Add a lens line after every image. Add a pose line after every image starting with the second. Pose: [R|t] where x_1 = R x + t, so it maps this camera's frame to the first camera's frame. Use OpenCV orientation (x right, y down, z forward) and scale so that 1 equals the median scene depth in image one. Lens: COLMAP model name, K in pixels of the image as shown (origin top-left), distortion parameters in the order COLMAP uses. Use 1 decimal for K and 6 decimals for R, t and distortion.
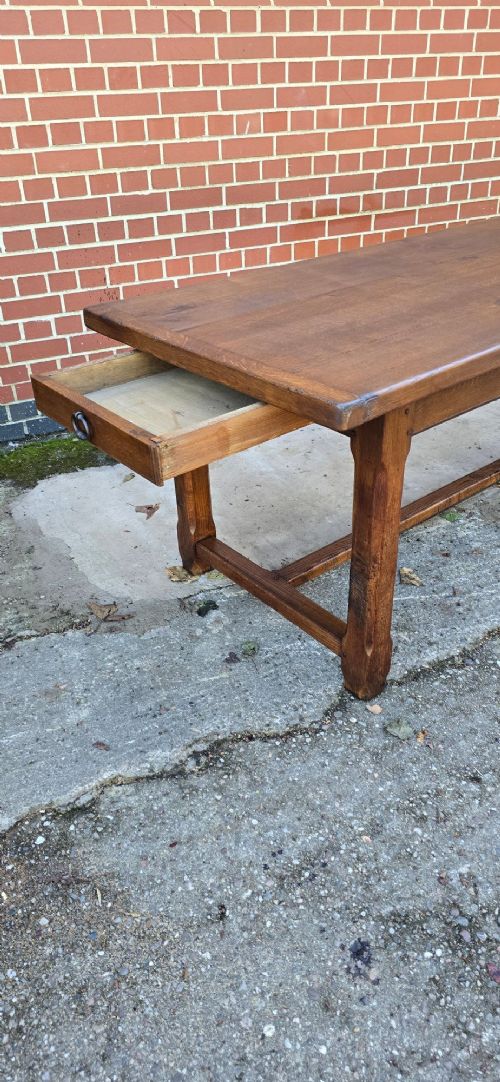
lens RADIAL K [[727.1, 0, 244.7], [0, 727.1, 533.8], [0, 0, 1]] dist [0.063524, -0.063255]
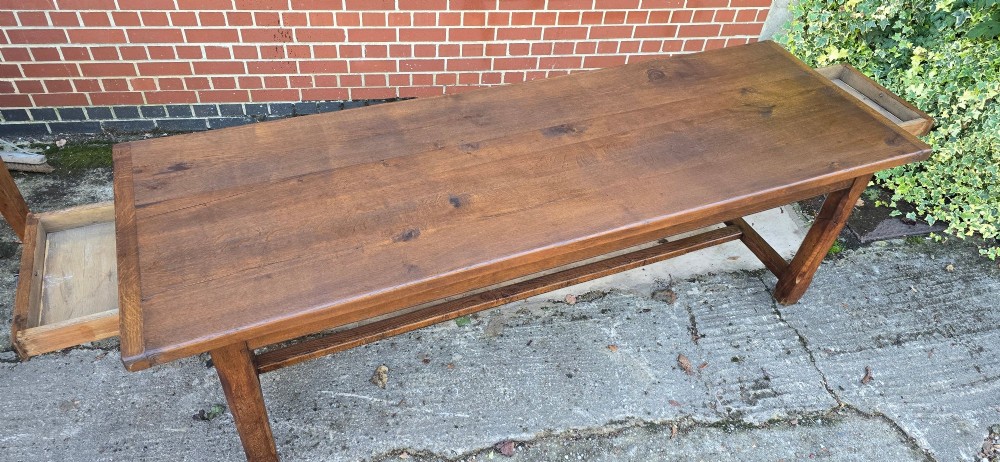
lens RADIAL K [[672.0, 0, 498.8], [0, 672.0, 226.3], [0, 0, 1]] dist [0.063524, -0.063255]
pose [[0.956205, 0.263696, -0.127031, 0.452468], [-0.233582, 0.949004, 0.211733, -0.433297], [0.176387, -0.172788, 0.969037, -0.041335]]
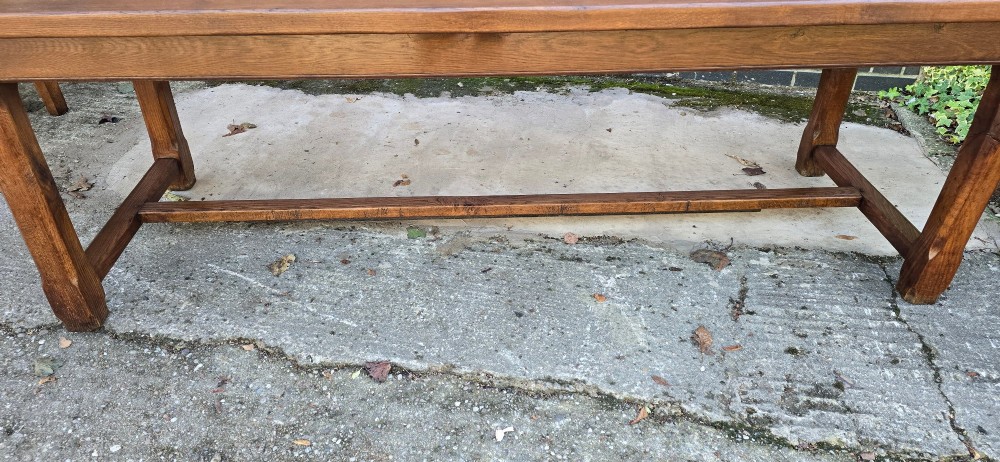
lens RADIAL K [[672.0, 0, 493.8], [0, 672.0, 227.0], [0, 0, 1]] dist [0.063524, -0.063255]
pose [[0.801872, 0.365985, -0.472289, 0.780556], [-0.334425, 0.929948, 0.152831, -0.199089], [0.495138, 0.035395, 0.868093, 0.318864]]
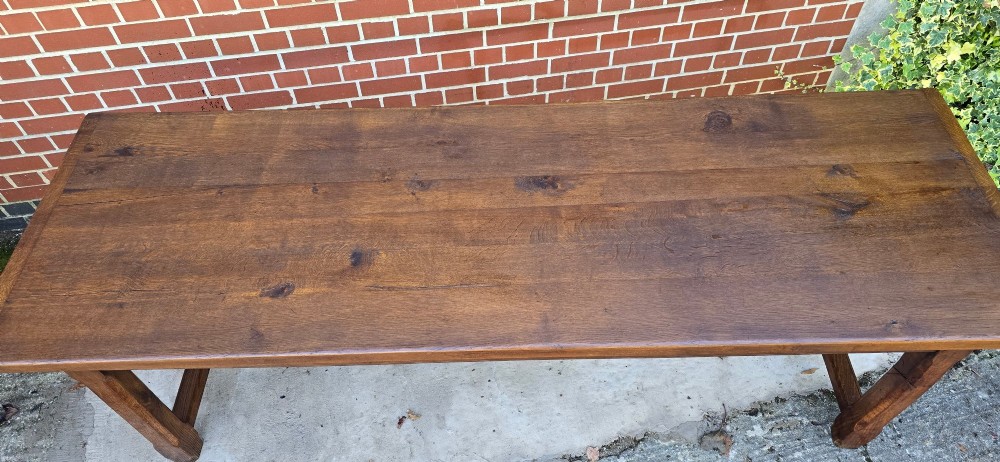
lens RADIAL K [[672.0, 0, 496.3], [0, 672.0, 238.0], [0, 0, 1]] dist [0.063524, -0.063255]
pose [[0.956538, 0.235720, -0.171671, 0.420644], [-0.153391, 0.907404, 0.391266, -0.703166], [0.248004, -0.347928, 0.904124, 0.341511]]
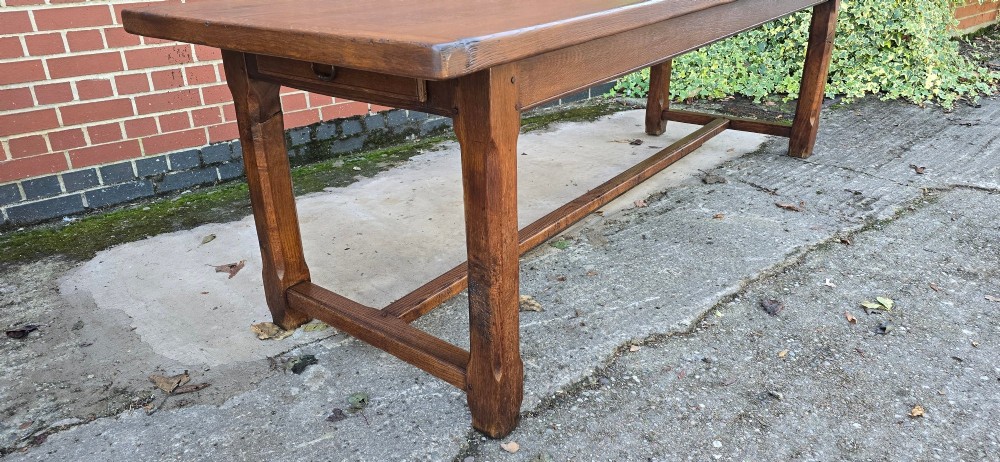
lens RADIAL K [[672.0, 0, 498.8], [0, 672.0, 224.4], [0, 0, 1]] dist [0.063524, -0.063255]
pose [[0.973743, -0.077632, 0.214002, 0.011143], [0.108187, 0.984925, -0.134975, 0.064125], [-0.200298, 0.154583, 0.967463, 0.143589]]
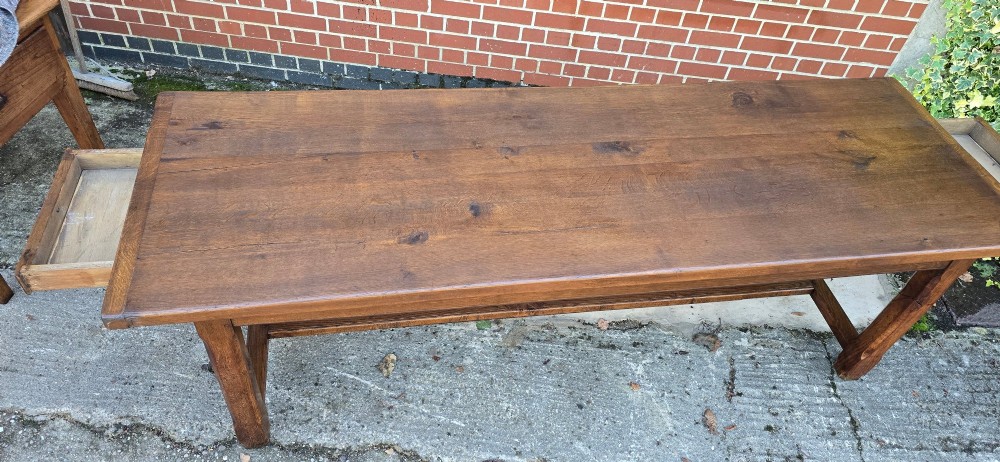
lens RADIAL K [[672.0, 0, 488.6], [0, 672.0, 237.5], [0, 0, 1]] dist [0.063524, -0.063255]
pose [[0.862041, 0.441129, -0.249580, 0.509522], [-0.359414, 0.879245, 0.312648, -0.494624], [0.357360, -0.179813, 0.916494, 0.050269]]
